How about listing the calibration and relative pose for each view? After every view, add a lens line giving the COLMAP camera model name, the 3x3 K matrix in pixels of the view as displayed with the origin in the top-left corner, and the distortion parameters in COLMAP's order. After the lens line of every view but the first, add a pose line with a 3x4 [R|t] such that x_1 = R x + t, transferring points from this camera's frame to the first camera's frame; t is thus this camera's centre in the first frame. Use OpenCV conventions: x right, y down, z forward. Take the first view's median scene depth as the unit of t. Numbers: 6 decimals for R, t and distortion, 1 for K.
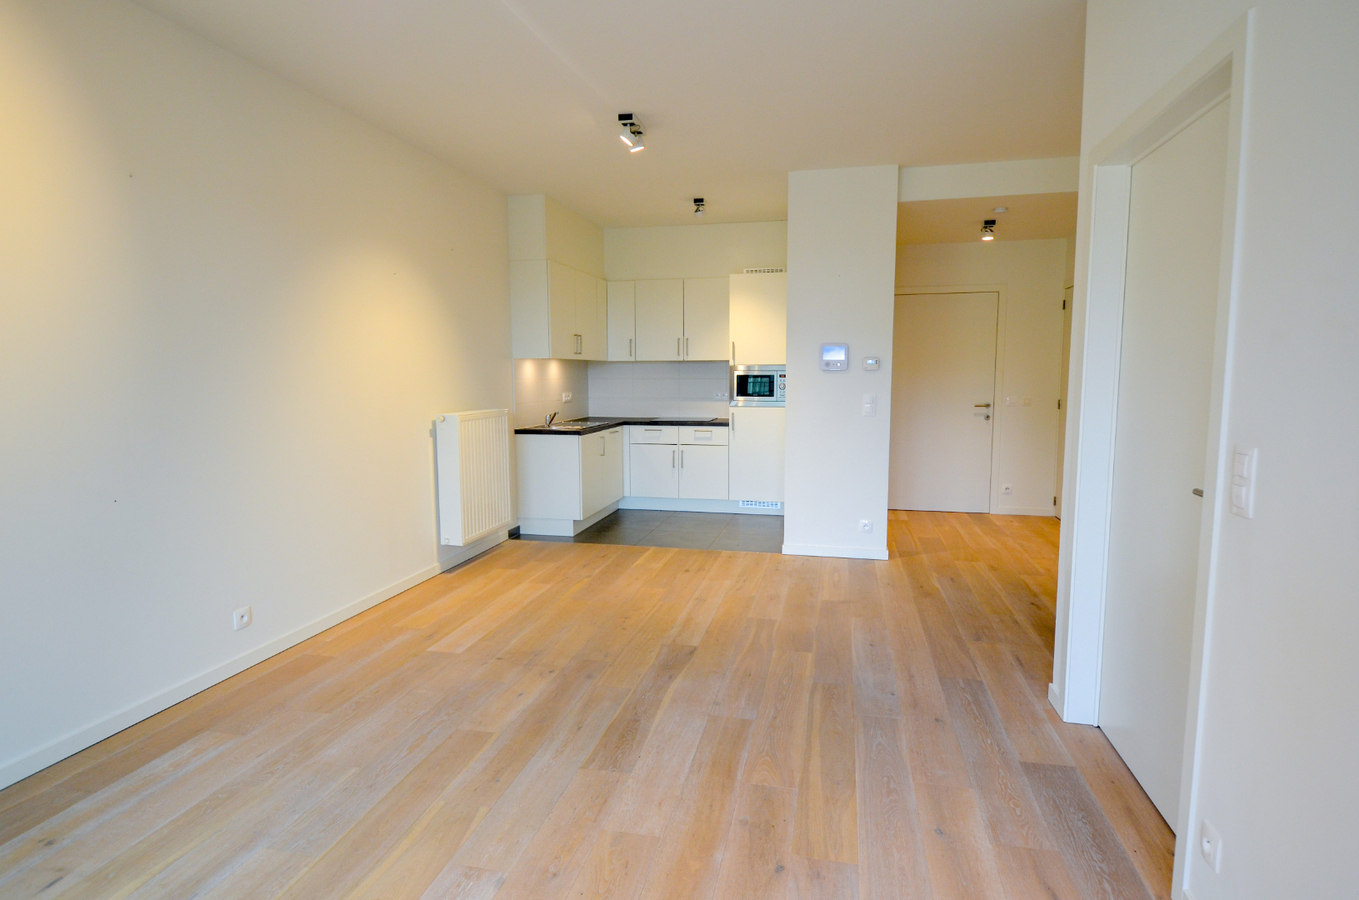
lens RADIAL K [[720.6, 0, 681.4], [0, 720.6, 450.1], [0, 0, 1]] dist [-0.027166, -0.000451]
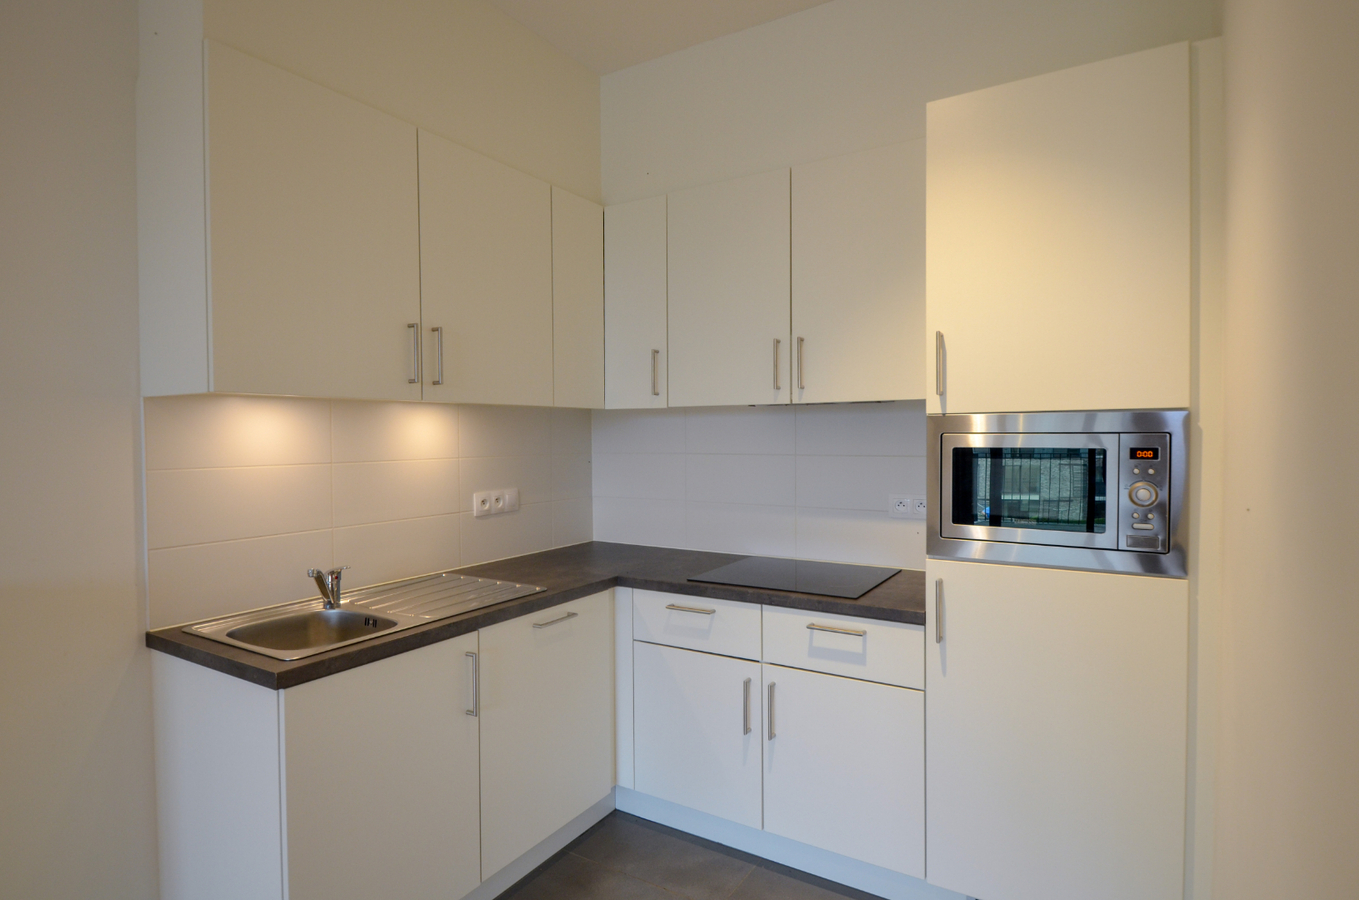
lens RADIAL K [[720.6, 0, 674.8], [0, 720.6, 450.0], [0, 0, 1]] dist [-0.027166, -0.000451]
pose [[0.947183, 0.004134, -0.320668, 0.061363], [-0.031607, 0.996252, -0.080516, -0.074936], [0.319134, 0.086399, 0.943763, 0.674723]]
